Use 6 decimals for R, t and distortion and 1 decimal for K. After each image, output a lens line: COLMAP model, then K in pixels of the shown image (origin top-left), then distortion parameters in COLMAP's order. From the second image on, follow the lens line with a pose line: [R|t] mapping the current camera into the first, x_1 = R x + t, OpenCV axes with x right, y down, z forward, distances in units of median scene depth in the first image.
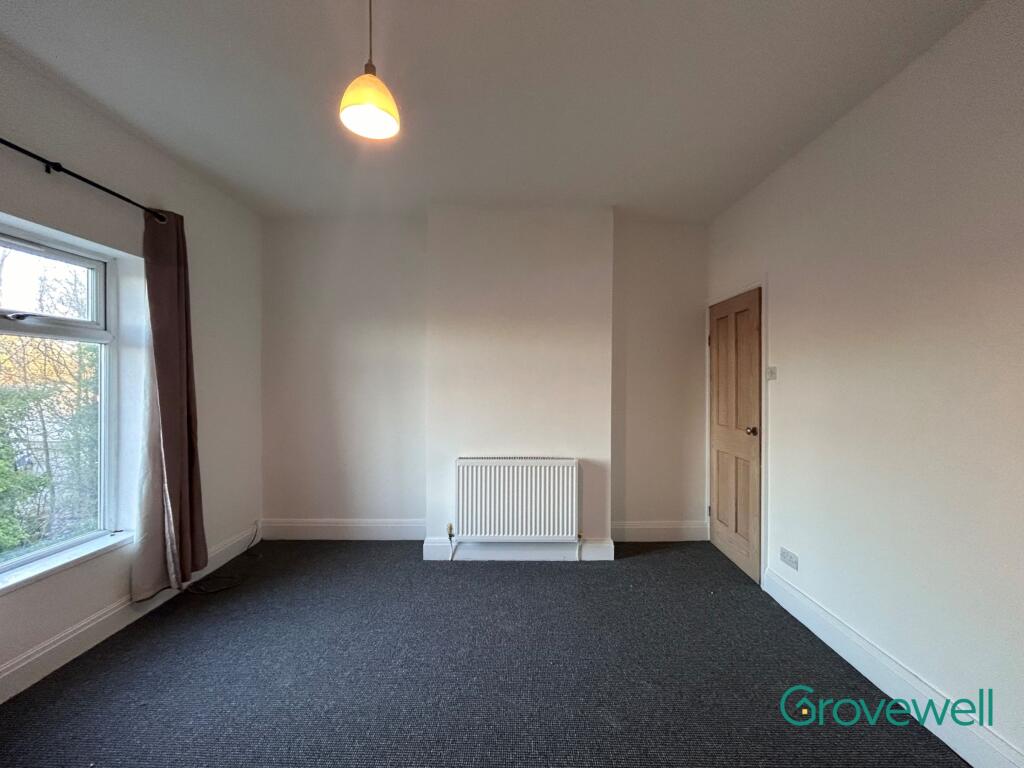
lens RADIAL K [[414.3, 0, 513.4], [0, 414.3, 382.8], [0, 0, 1]] dist [-0.001224, 0.000101]
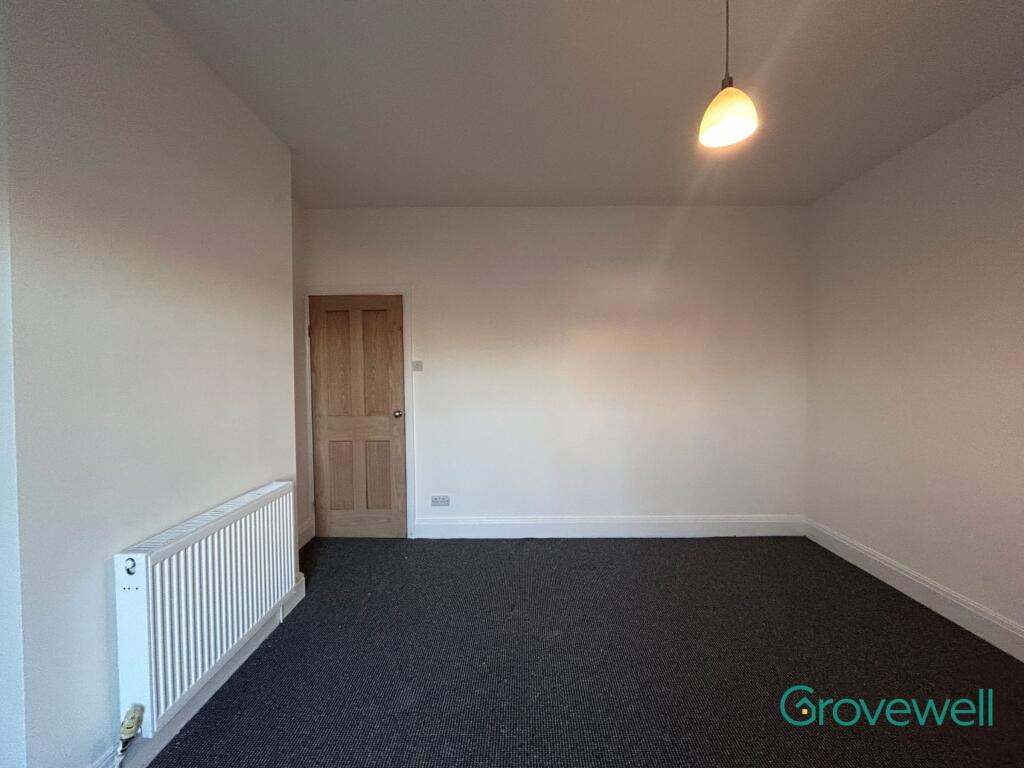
lens RADIAL K [[414.3, 0, 513.4], [0, 414.3, 382.8], [0, 0, 1]] dist [-0.001224, 0.000101]
pose [[0.000141, -0.026441, 0.999650, -0.622157], [0.011248, 0.999587, 0.026438, -0.001512], [-0.999937, 0.011240, 0.000438, 0.671292]]
